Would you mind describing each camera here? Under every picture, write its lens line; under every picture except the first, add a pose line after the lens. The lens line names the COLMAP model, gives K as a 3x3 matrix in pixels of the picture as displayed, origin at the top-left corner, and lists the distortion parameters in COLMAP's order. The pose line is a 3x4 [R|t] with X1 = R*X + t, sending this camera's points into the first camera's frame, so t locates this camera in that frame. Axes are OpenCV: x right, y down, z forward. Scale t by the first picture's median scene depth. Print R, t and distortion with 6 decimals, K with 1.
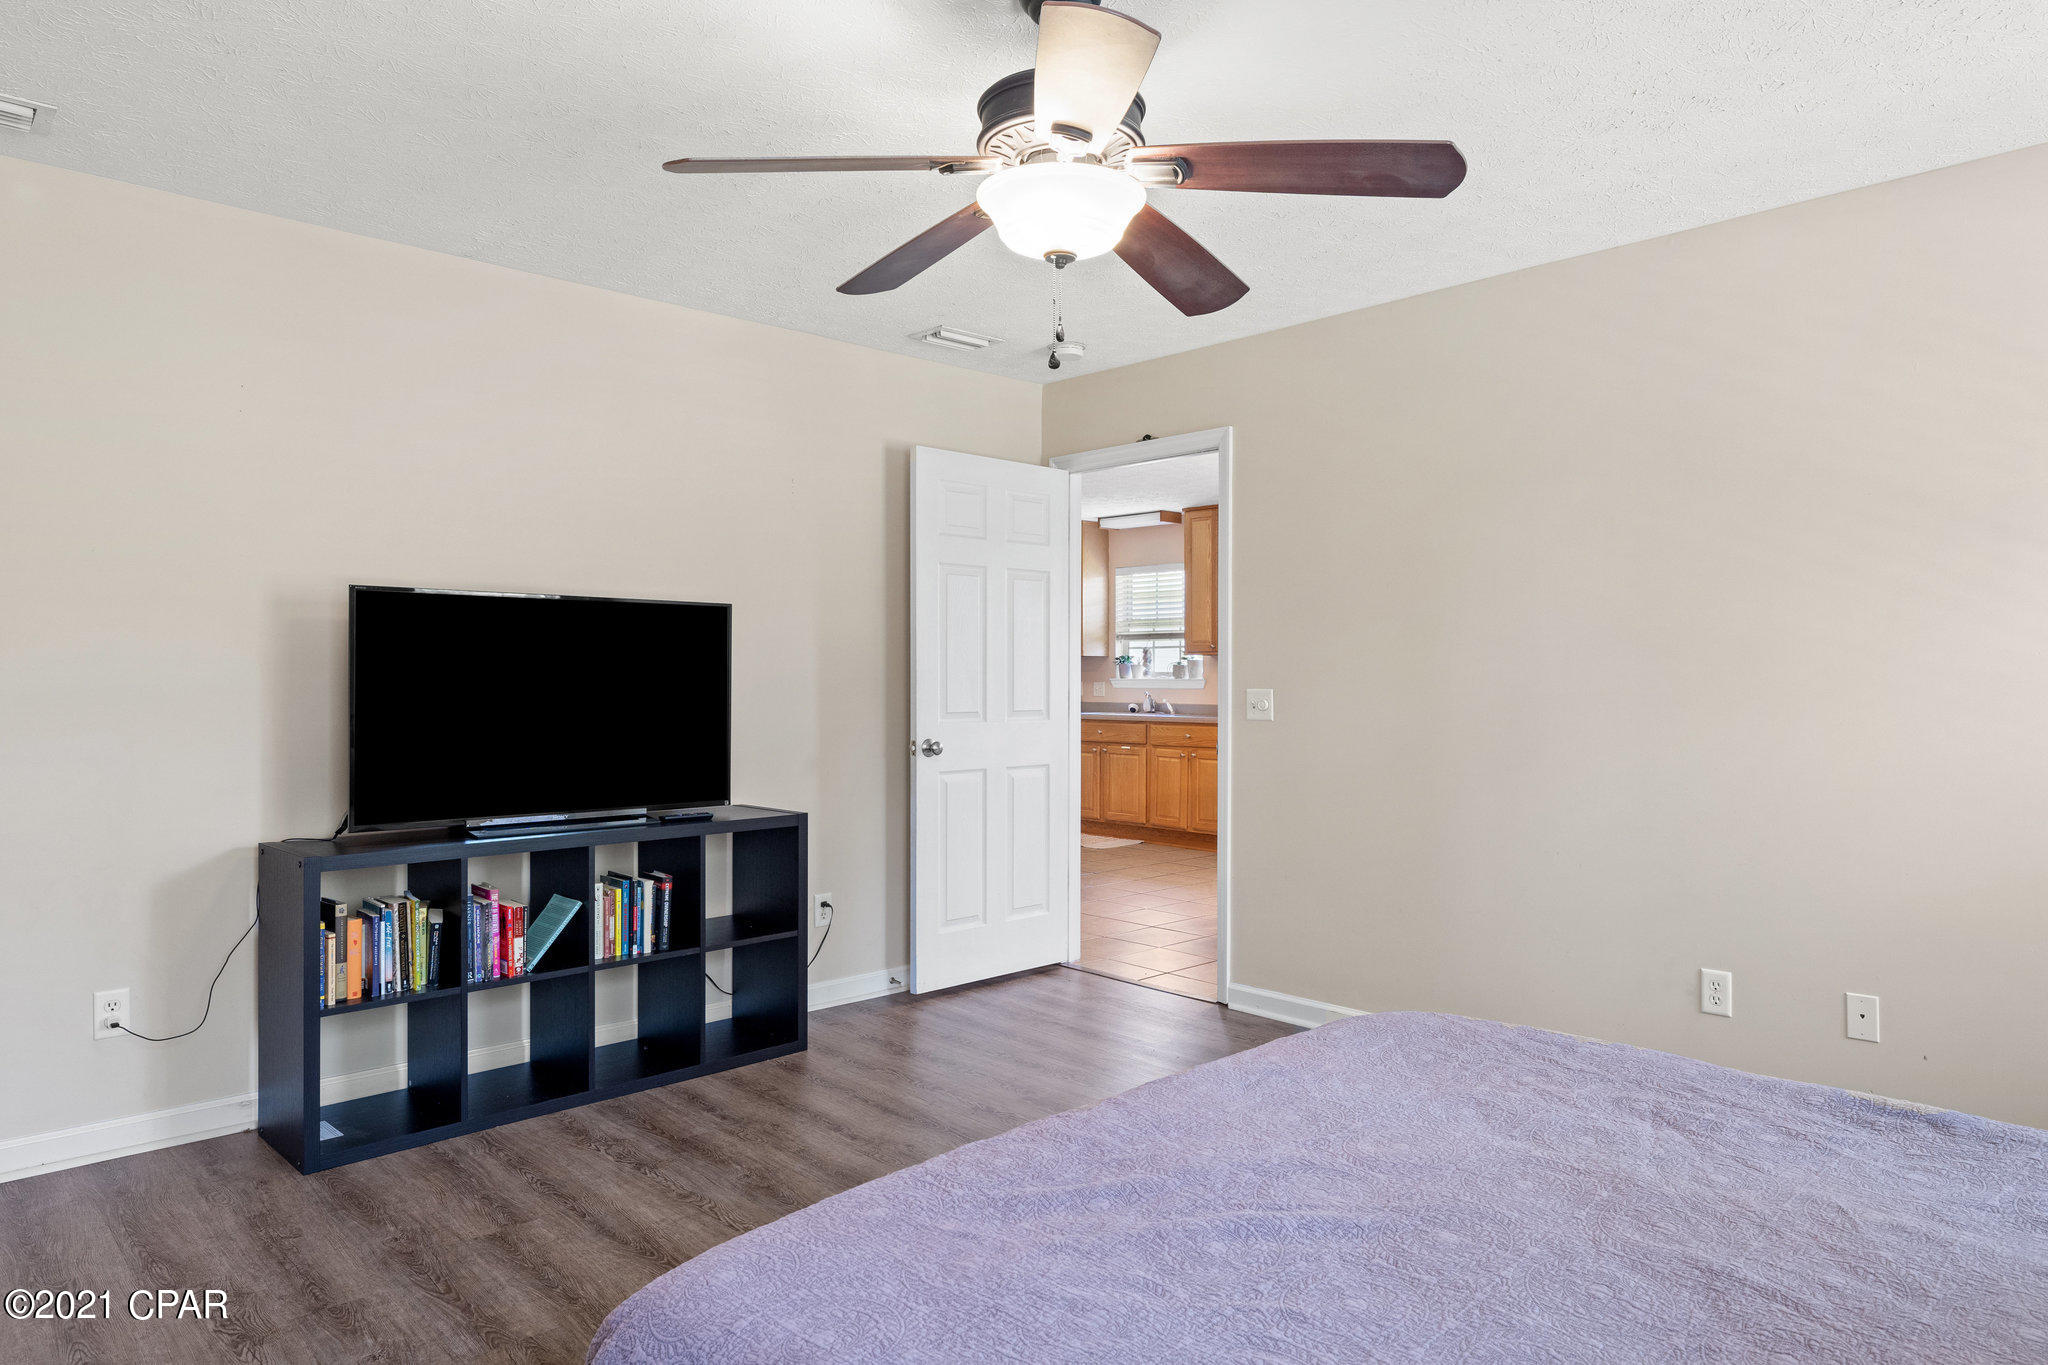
lens RADIAL K [[1214.0, 0, 1025.5], [0, 1214.0, 682.9], [0, 0, 1]] dist [0.000132, -0.000005]
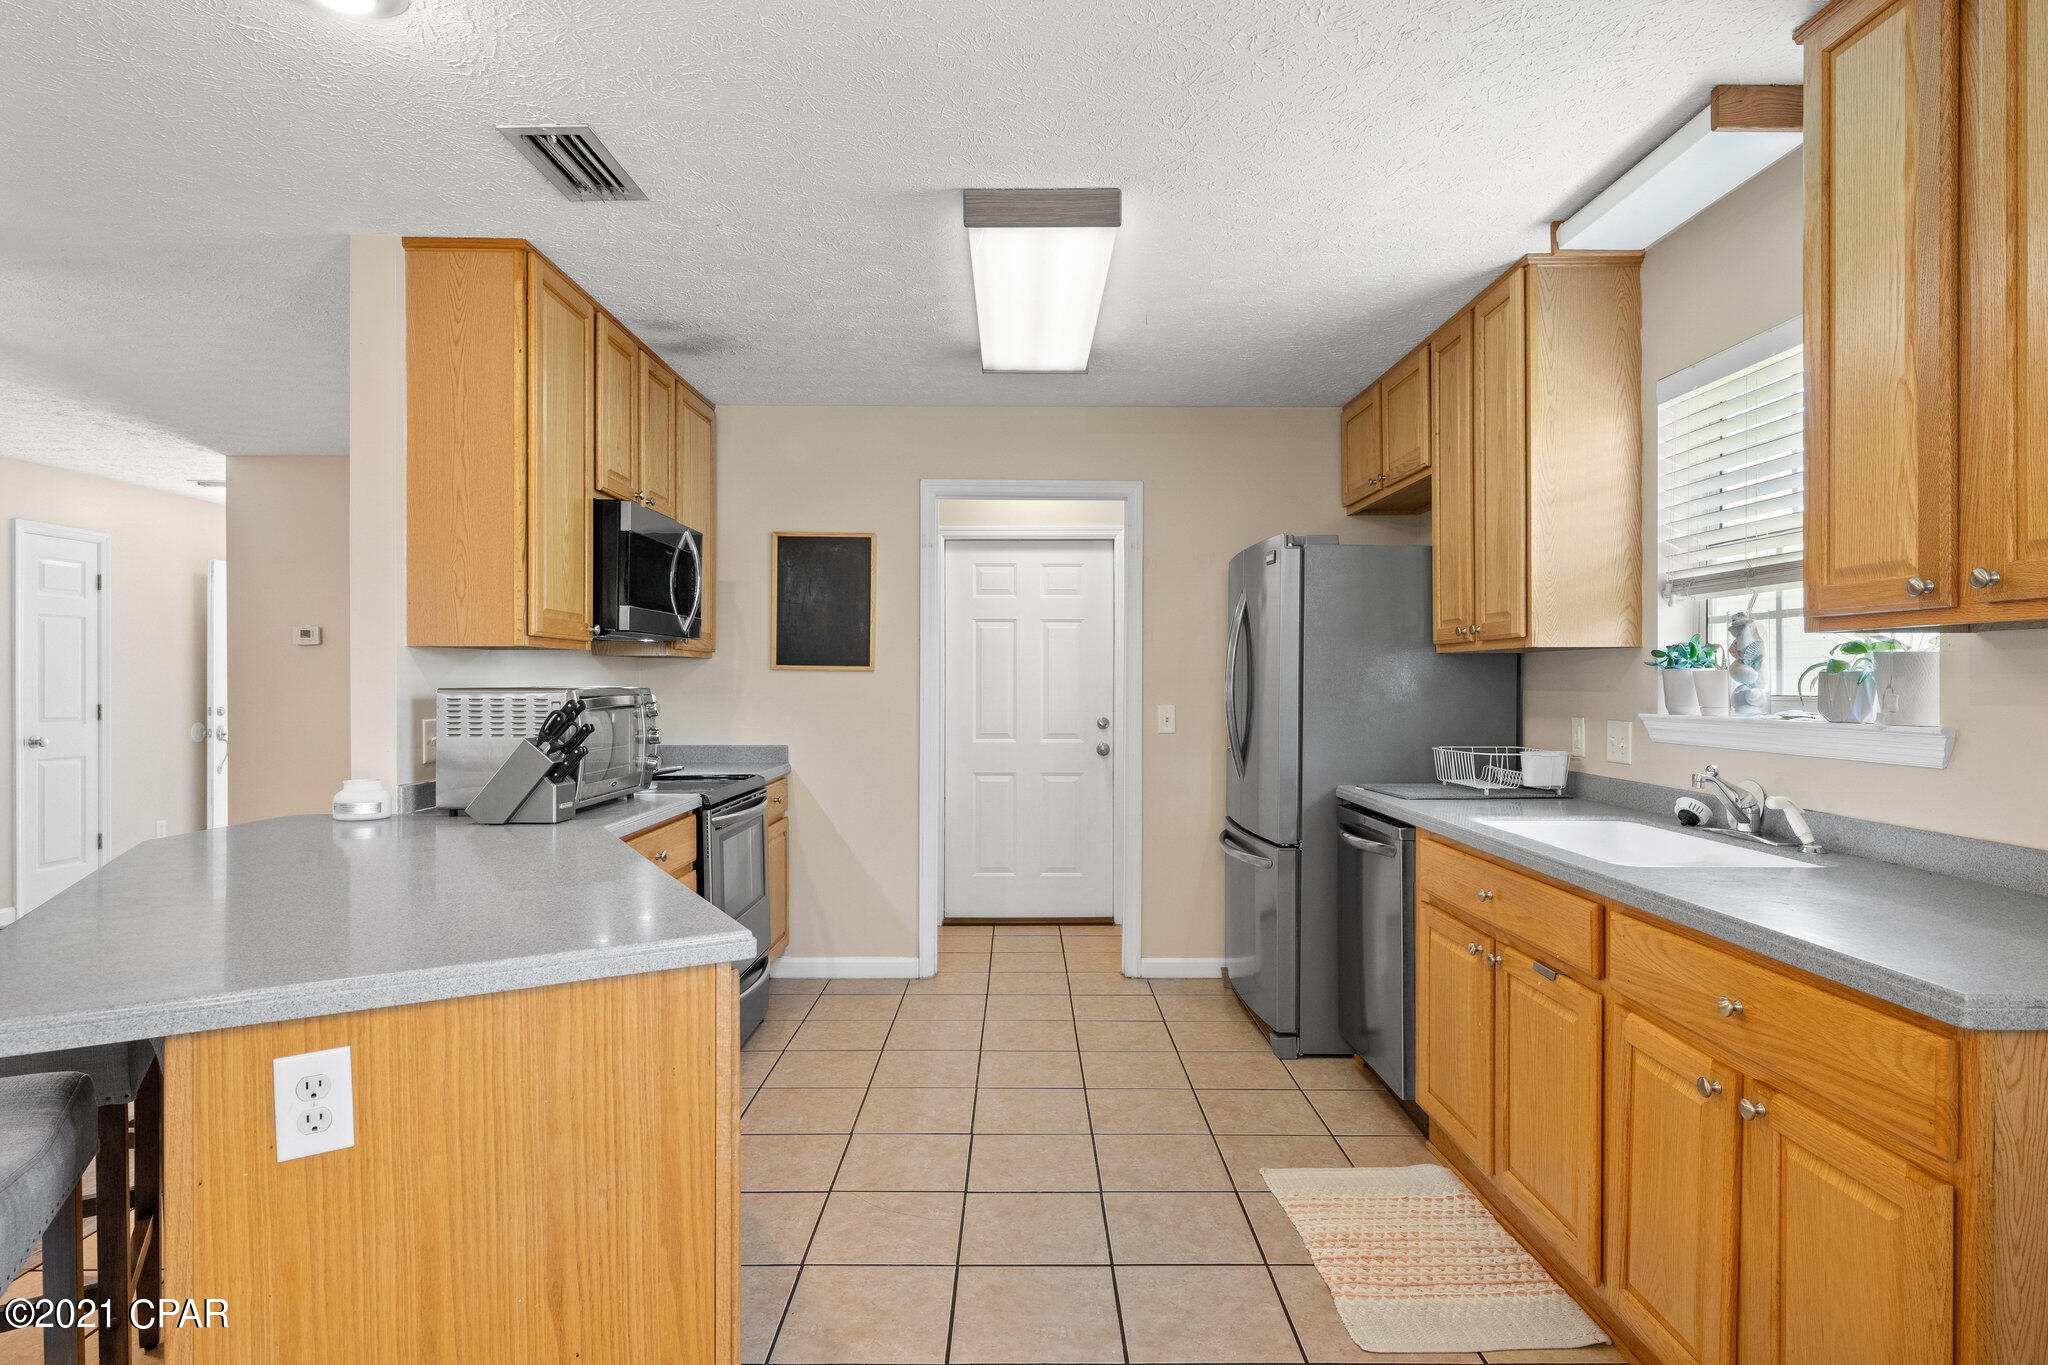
lens RADIAL K [[1085.7, 0, 1024.6], [0, 1085.7, 684.6], [0, 0, 1]] dist [0.004258, -0.000452]
pose [[0.733398, 0.000473, -0.679800, 0.153913], [0.000414, 0.999999, 0.001142, -0.012147], [0.679800, -0.001119, 0.733397, 0.685751]]
